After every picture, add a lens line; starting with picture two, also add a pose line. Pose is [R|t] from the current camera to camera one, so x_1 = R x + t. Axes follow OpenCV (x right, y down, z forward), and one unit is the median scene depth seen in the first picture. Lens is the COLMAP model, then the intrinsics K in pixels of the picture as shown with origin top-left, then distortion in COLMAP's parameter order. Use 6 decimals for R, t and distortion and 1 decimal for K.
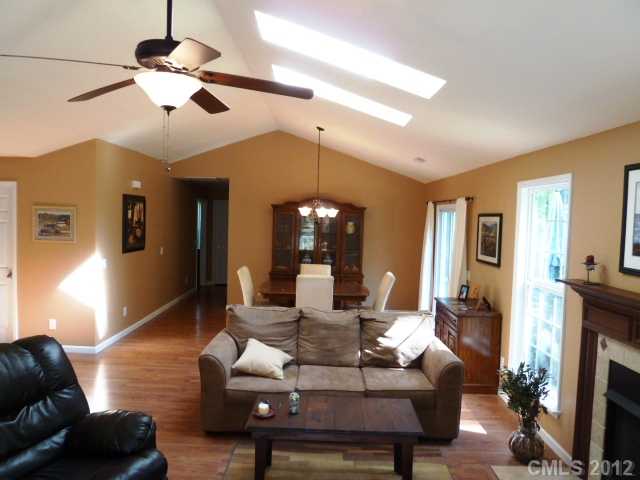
lens RADIAL K [[480.2, 0, 320.0], [0, 480.2, 240.0], [0, 0, 1]] dist [-0.033855, 0.001469]
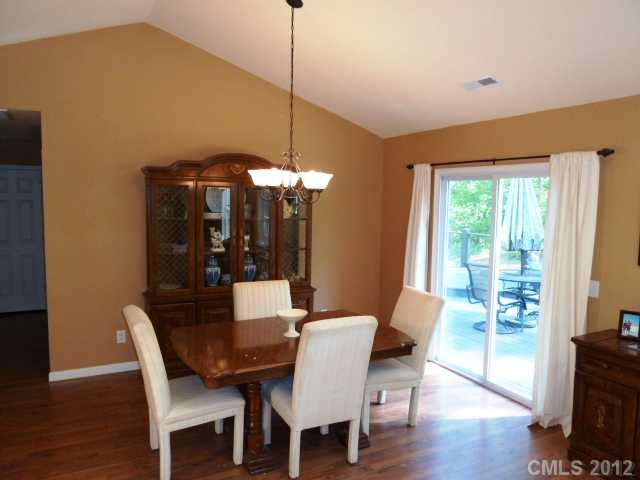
lens RADIAL K [[480.2, 0, 320.0], [0, 480.2, 240.0], [0, 0, 1]] dist [-0.033855, 0.001469]
pose [[0.892172, -0.055105, 0.448323, -0.180239], [0.032678, 0.997804, 0.057612, -0.021253], [-0.450513, -0.036749, 0.892013, 0.502511]]
